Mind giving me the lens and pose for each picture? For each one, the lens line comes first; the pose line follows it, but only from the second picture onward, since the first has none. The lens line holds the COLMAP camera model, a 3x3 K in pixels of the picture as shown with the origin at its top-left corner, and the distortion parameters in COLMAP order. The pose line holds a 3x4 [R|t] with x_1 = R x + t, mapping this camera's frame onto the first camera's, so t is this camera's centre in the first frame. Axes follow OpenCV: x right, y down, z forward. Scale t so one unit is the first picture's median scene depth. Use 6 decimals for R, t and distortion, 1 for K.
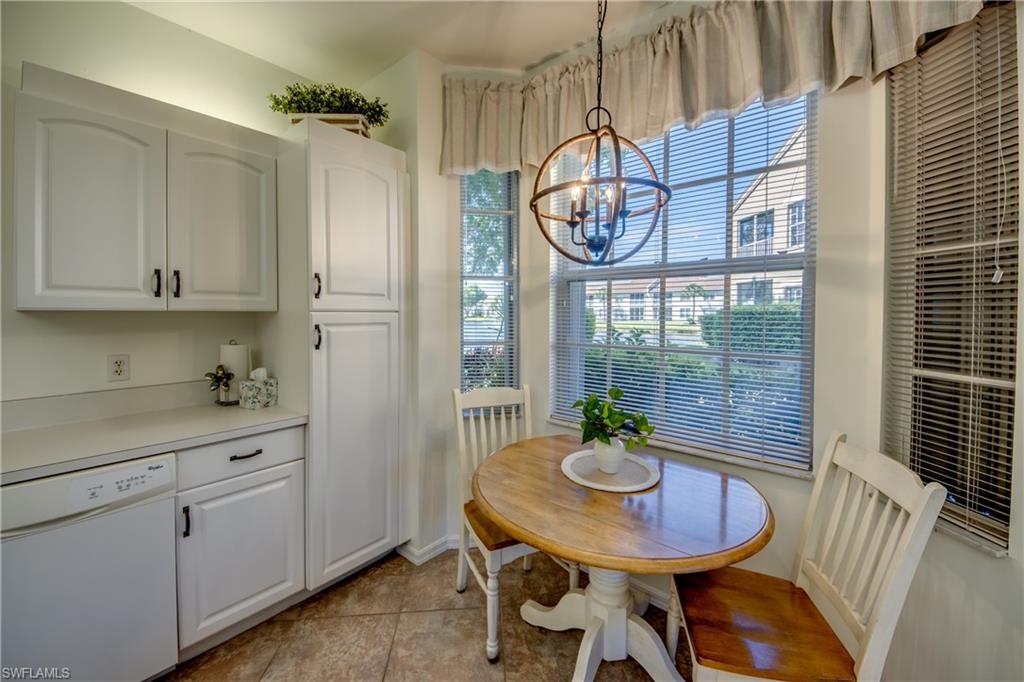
lens RADIAL K [[402.5, 0, 512.9], [0, 402.5, 322.9], [0, 0, 1]] dist [0.030840, -0.024379]
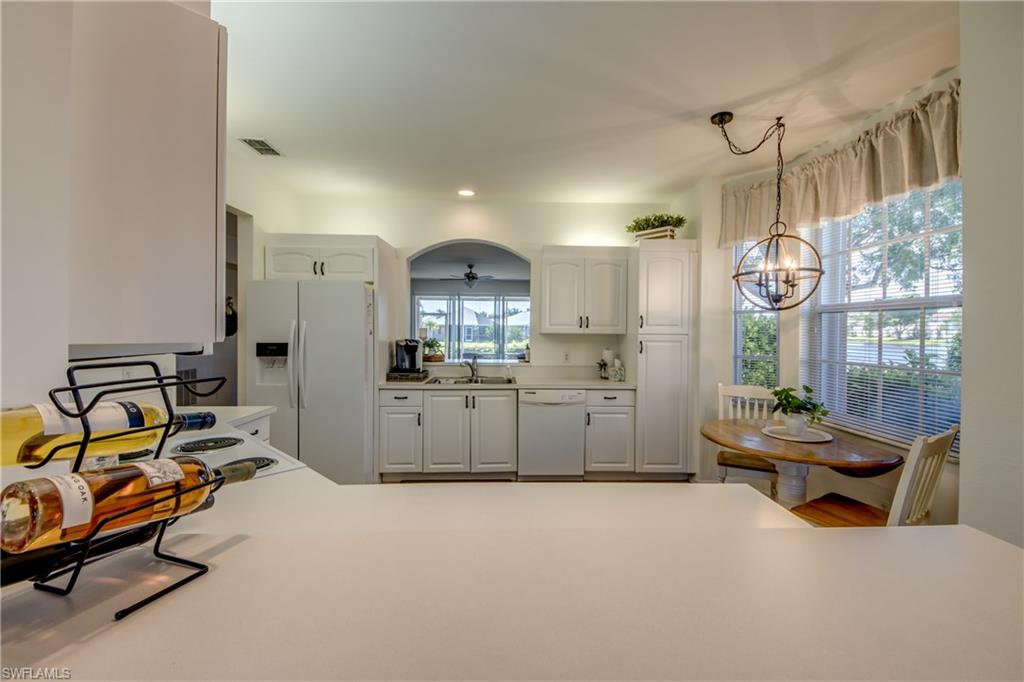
lens RADIAL K [[431.3, 0, 512.0], [0, 431.3, 331.9], [0, 0, 1]] dist [0.028748, -0.000023]
pose [[0.658079, 0.006604, -0.752920, 0.666816], [-0.024916, 0.999605, -0.013010, 0.003226], [0.752537, 0.027321, 0.657983, -0.842462]]
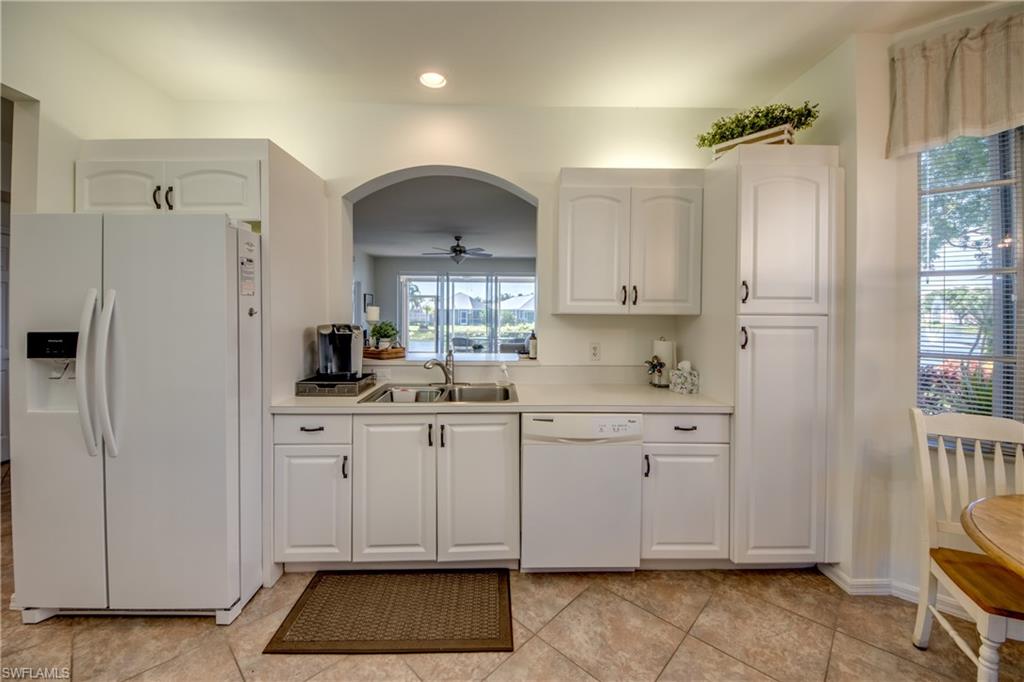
lens RADIAL K [[395.8, 0, 496.9], [0, 395.8, 315.9], [0, 0, 1]] dist [0.027847, -0.017911]
pose [[0.644139, 0.005678, -0.764887, -0.072524], [-0.023224, 0.999657, -0.012137, 0.003240], [0.764556, 0.025581, 0.644050, -0.217801]]
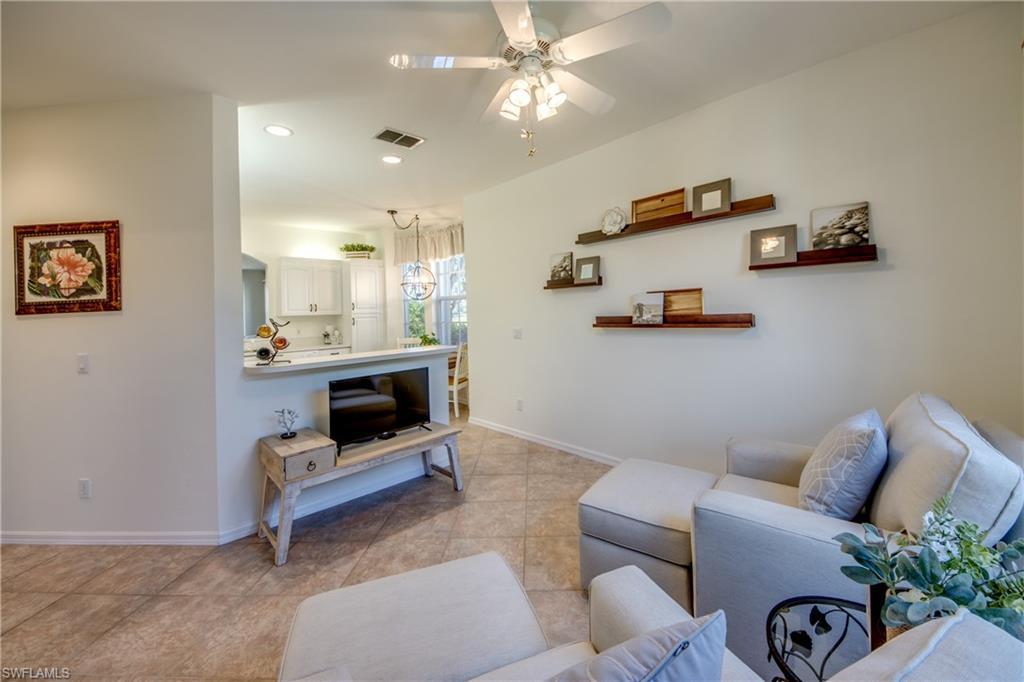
lens RADIAL K [[395.3, 0, 525.7], [0, 395.3, 306.2], [0, 0, 1]] dist [0.020598, -0.000096]
pose [[0.994666, -0.034297, -0.097284, 1.210812], [0.031276, 0.998985, -0.032418, 0.055801], [0.098297, 0.029202, 0.994729, -2.052872]]
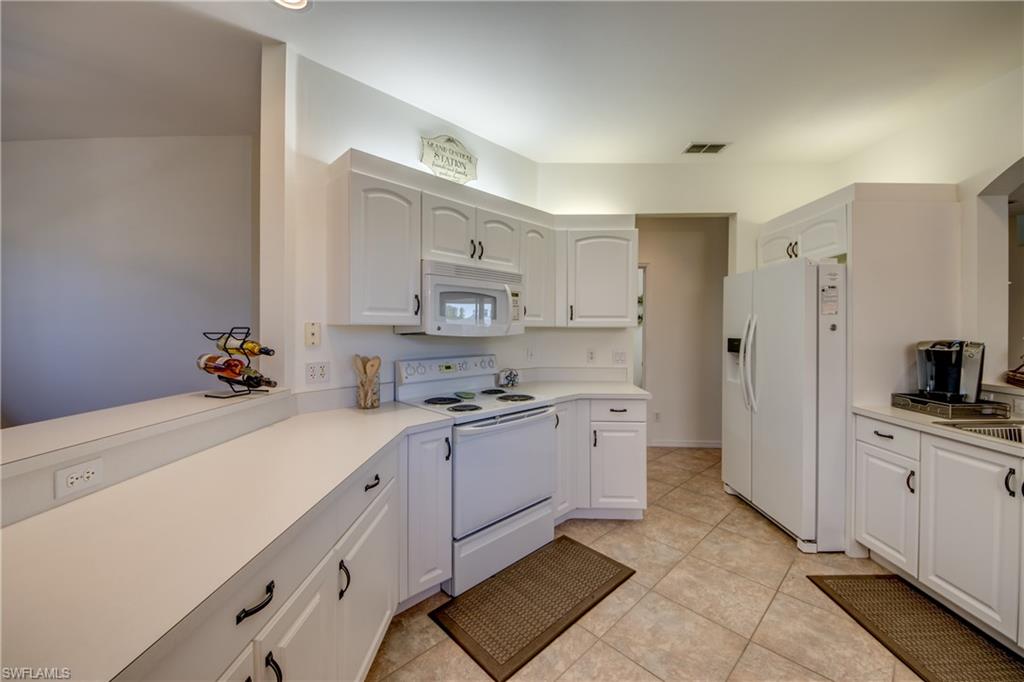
lens RADIAL K [[402.5, 0, 512.9], [0, 402.5, 322.9], [0, 0, 1]] dist [0.030840, -0.024379]
pose [[-0.788298, -0.012370, -0.615169, 0.356194], [-0.023690, 0.999667, 0.010256, -0.007903], [0.614837, 0.022658, -0.788329, 0.336158]]
